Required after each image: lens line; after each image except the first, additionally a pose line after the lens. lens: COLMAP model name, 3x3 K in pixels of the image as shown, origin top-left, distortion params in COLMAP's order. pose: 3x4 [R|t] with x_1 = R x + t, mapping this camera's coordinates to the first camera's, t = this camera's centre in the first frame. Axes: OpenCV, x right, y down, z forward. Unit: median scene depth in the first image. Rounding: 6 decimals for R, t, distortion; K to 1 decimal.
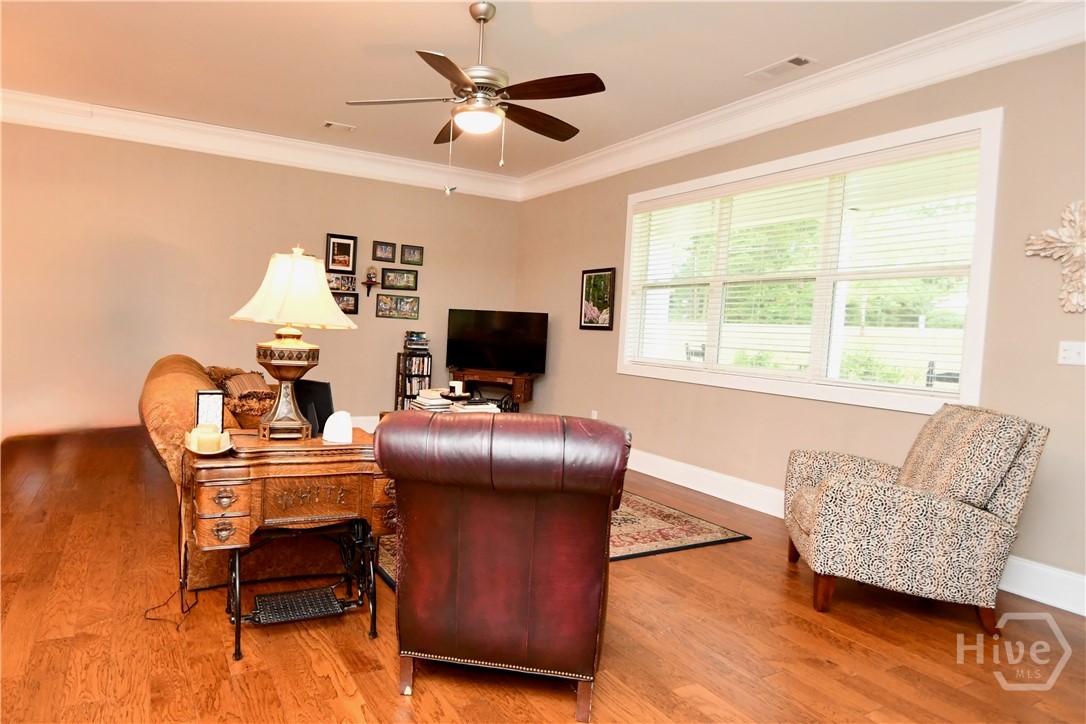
lens RADIAL K [[635.6, 0, 446.3], [0, 635.6, 359.5], [0, 0, 1]] dist [0.002695, -0.001120]
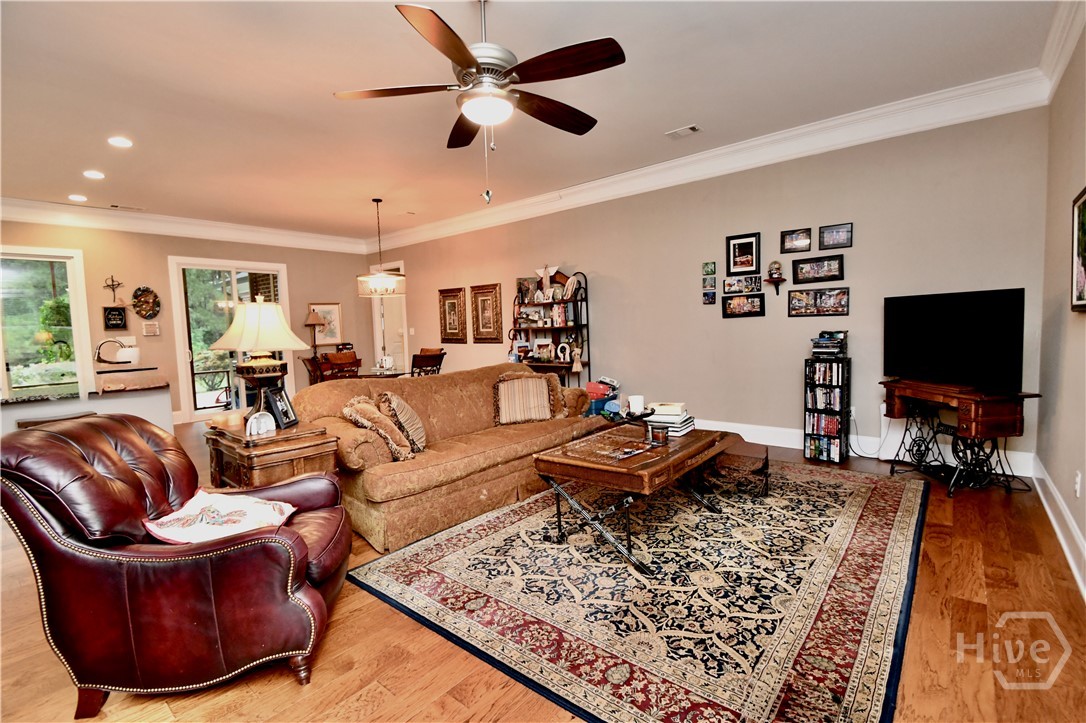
lens RADIAL K [[489.8, 0, 543.0], [0, 489.8, 361.5], [0, 0, 1]] dist [-0.001061, -0.004041]
pose [[0.397440, 0.005233, -0.917613, 0.712964], [0.003990, 0.999964, 0.007430, -0.021447], [0.917620, -0.006614, 0.397405, 0.783116]]
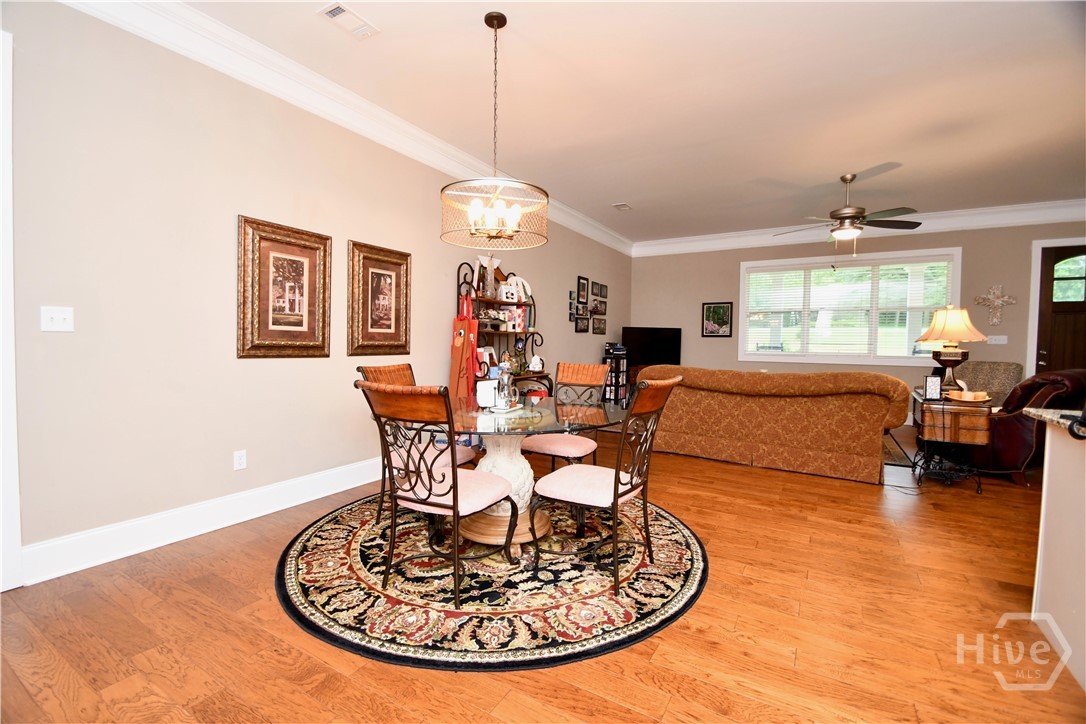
lens RADIAL K [[489.8, 0, 543.0], [0, 489.8, 362.0], [0, 0, 1]] dist [-0.001061, -0.004041]
pose [[0.829395, -0.064983, 0.554871, -1.560195], [0.060547, 0.997817, 0.026356, -0.073728], [-0.555373, 0.011736, 0.831519, 0.254190]]
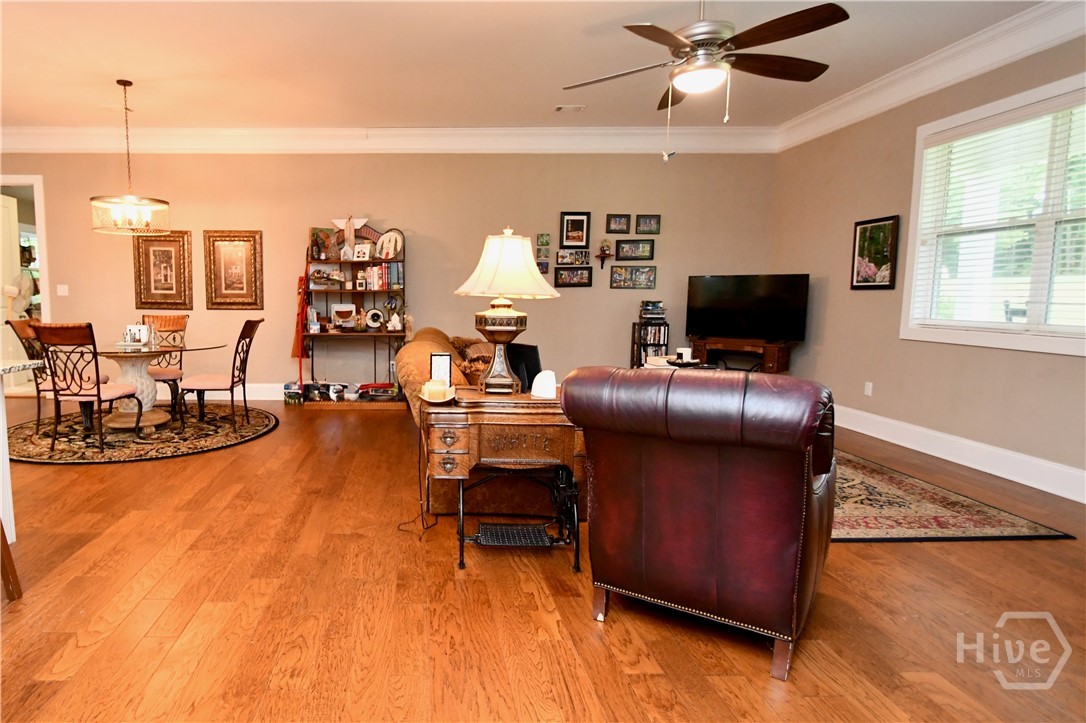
lens RADIAL K [[601.0, 0, 404.3], [0, 601.0, 363.3], [0, 0, 1]] dist [0.001652, -0.002398]
pose [[0.890942, 0.003730, -0.454102, 0.066281], [0.017748, 0.998916, 0.043026, 0.012561], [0.453770, -0.046393, 0.889910, -0.048133]]
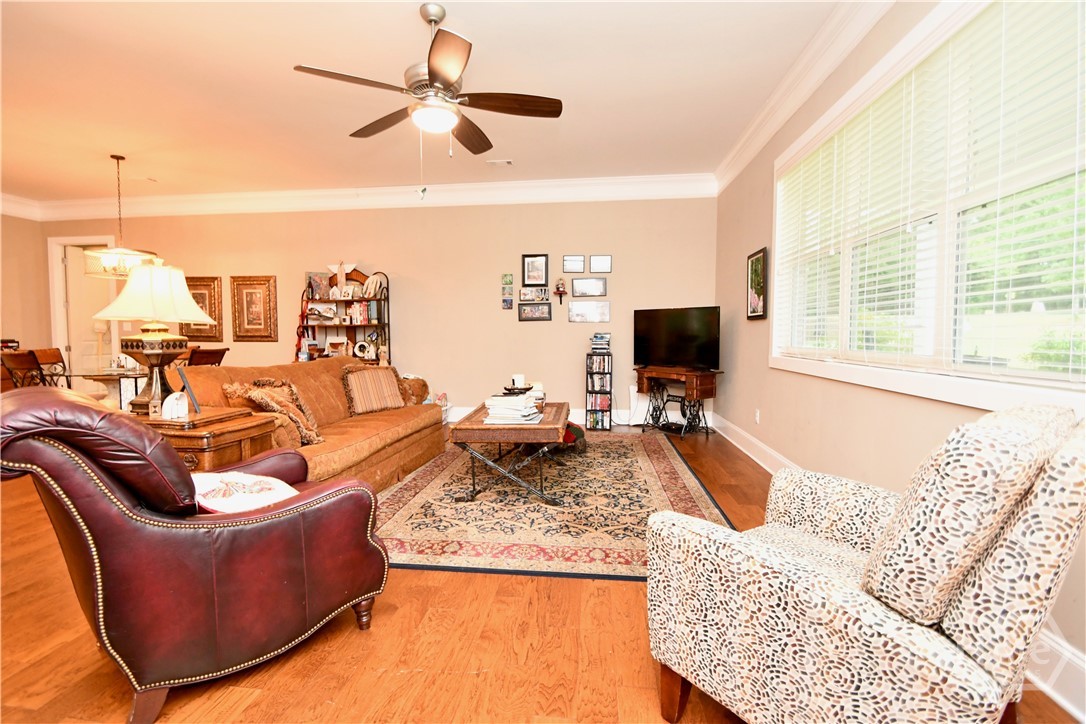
lens RADIAL K [[498.4, 0, 529.0], [0, 498.4, 362.9], [0, 0, 1]] dist [-0.000987, -0.000439]
pose [[0.832848, -0.018454, -0.553193, 0.609155], [0.013081, 0.999821, -0.013660, 0.033458], [0.553347, 0.004141, 0.832941, 0.406207]]
